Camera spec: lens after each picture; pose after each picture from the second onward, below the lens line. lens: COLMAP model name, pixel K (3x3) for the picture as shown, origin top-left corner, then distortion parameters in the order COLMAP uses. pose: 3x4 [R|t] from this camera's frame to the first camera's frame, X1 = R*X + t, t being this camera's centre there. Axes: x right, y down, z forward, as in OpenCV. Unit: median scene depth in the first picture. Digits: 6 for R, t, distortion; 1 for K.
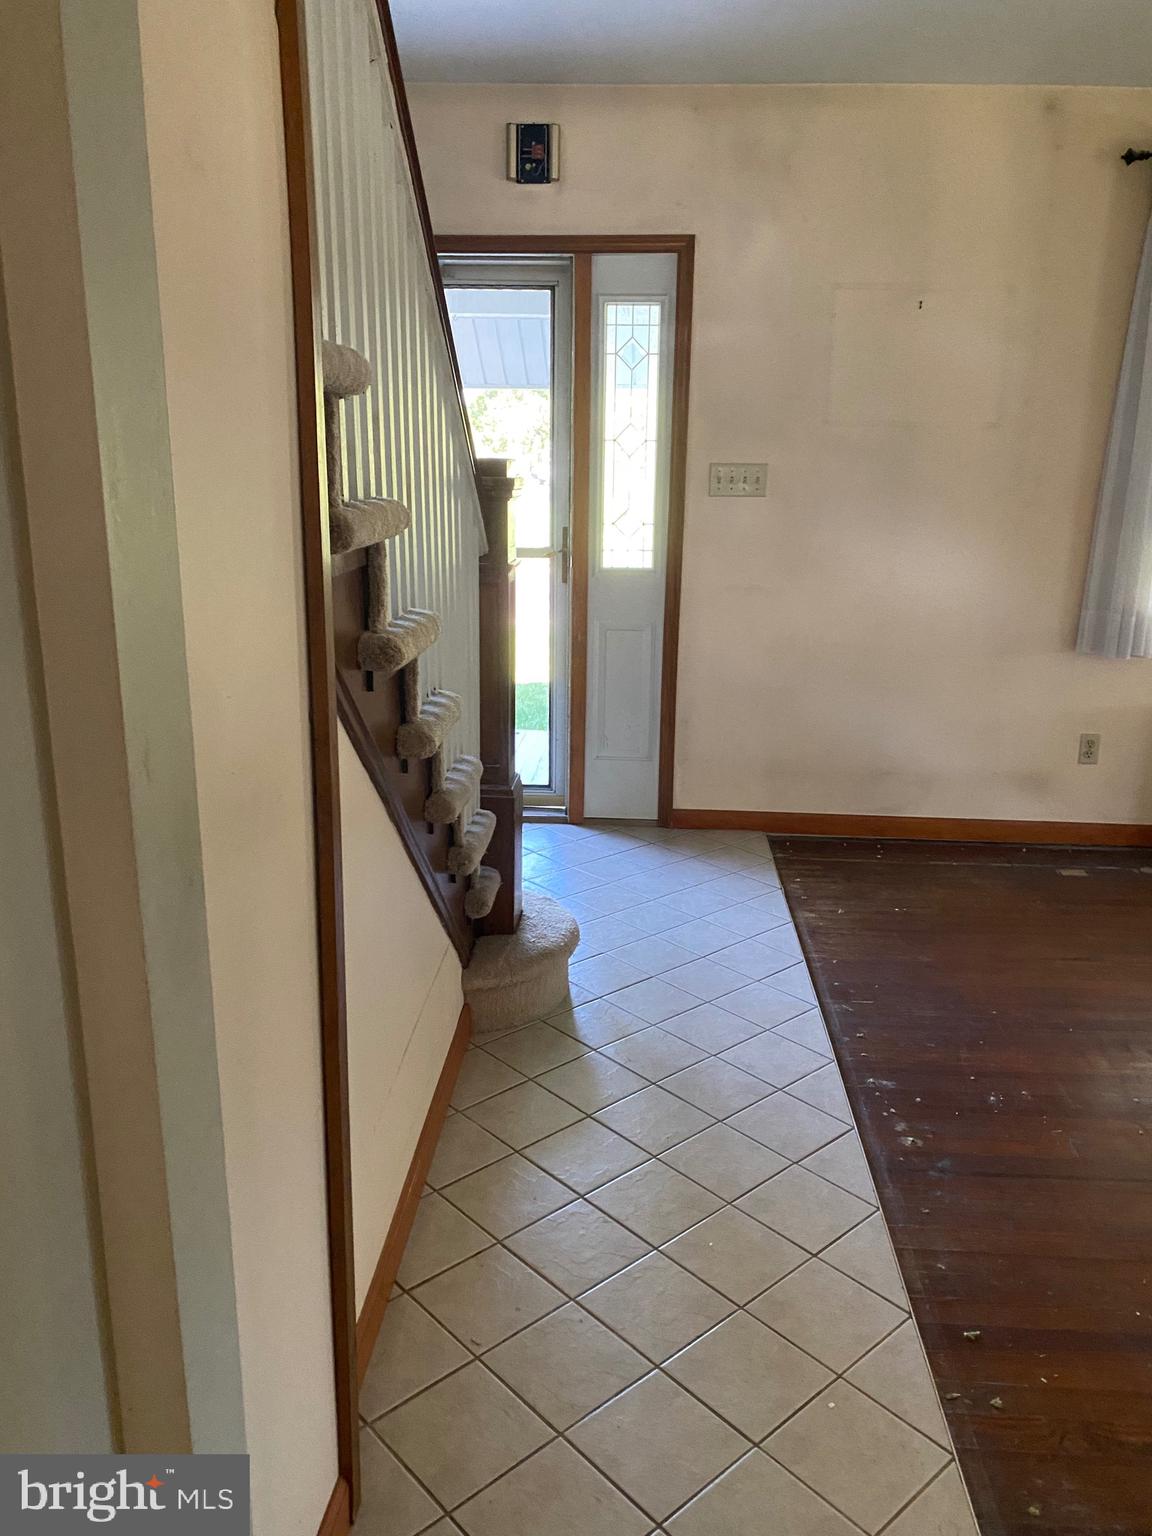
lens RADIAL K [[1154.9, 0, 577.3], [0, 1154.9, 776.3], [0, 0, 1]] dist [0.043211, -0.087468]
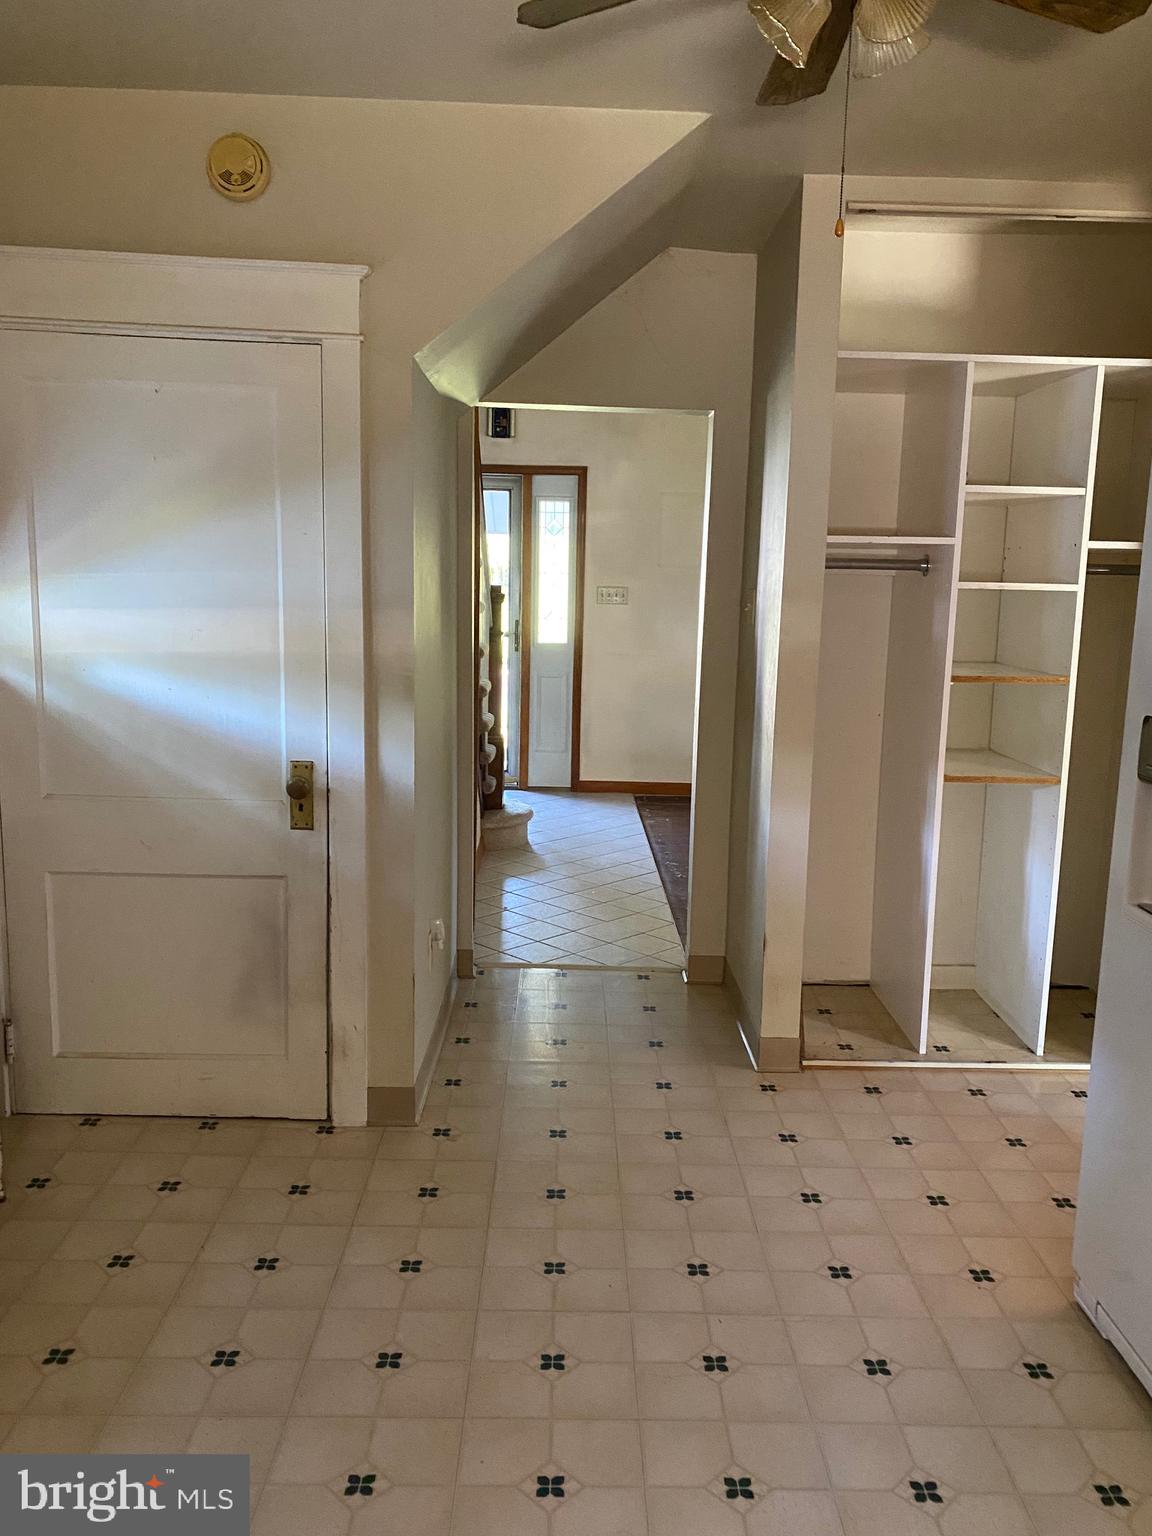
lens RADIAL K [[1154.9, 0, 577.3], [0, 1154.9, 776.3], [0, 0, 1]] dist [0.043211, -0.087468]
pose [[0.997171, -0.002965, 0.075106, -0.055895], [0.009914, 0.995681, -0.092312, 0.199878], [-0.074508, 0.092795, 0.992894, -0.793192]]
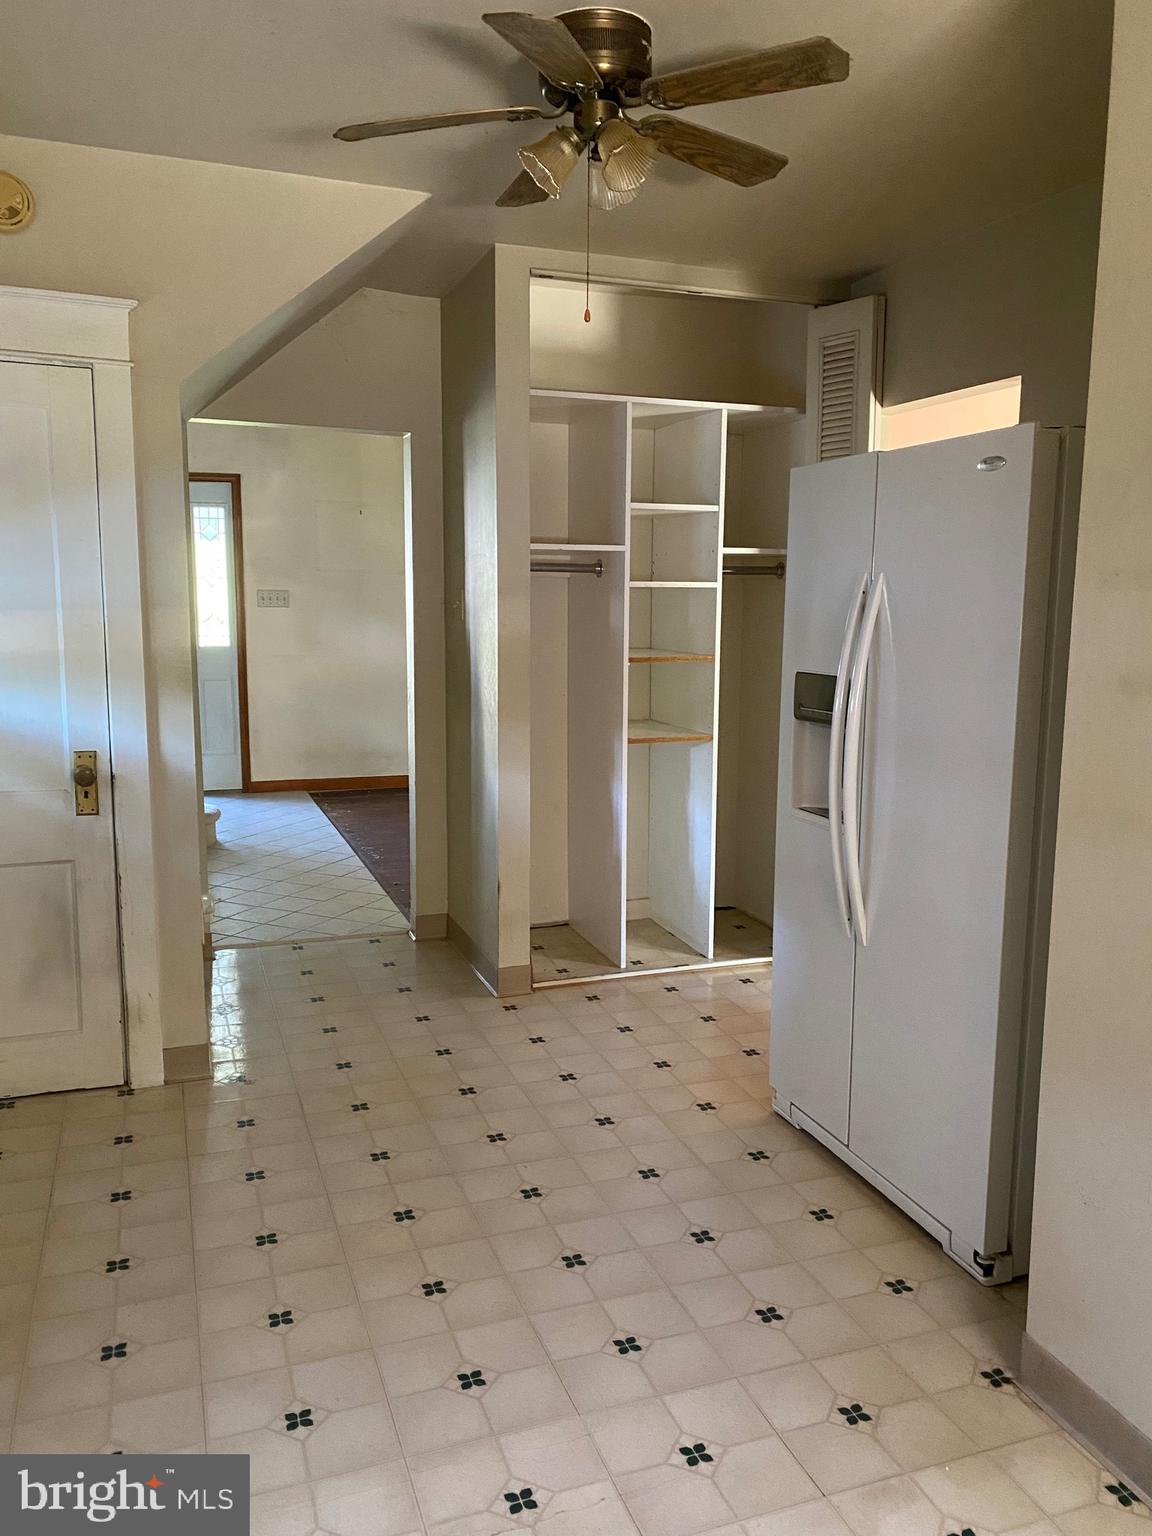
lens RADIAL K [[1154.9, 0, 577.3], [0, 1154.9, 776.3], [0, 0, 1]] dist [0.043211, -0.087468]
pose [[0.916569, -0.065402, 0.394493, -0.174620], [0.104443, 0.991444, -0.078295, 0.232838], [-0.385997, 0.112965, 0.915557, -0.898452]]
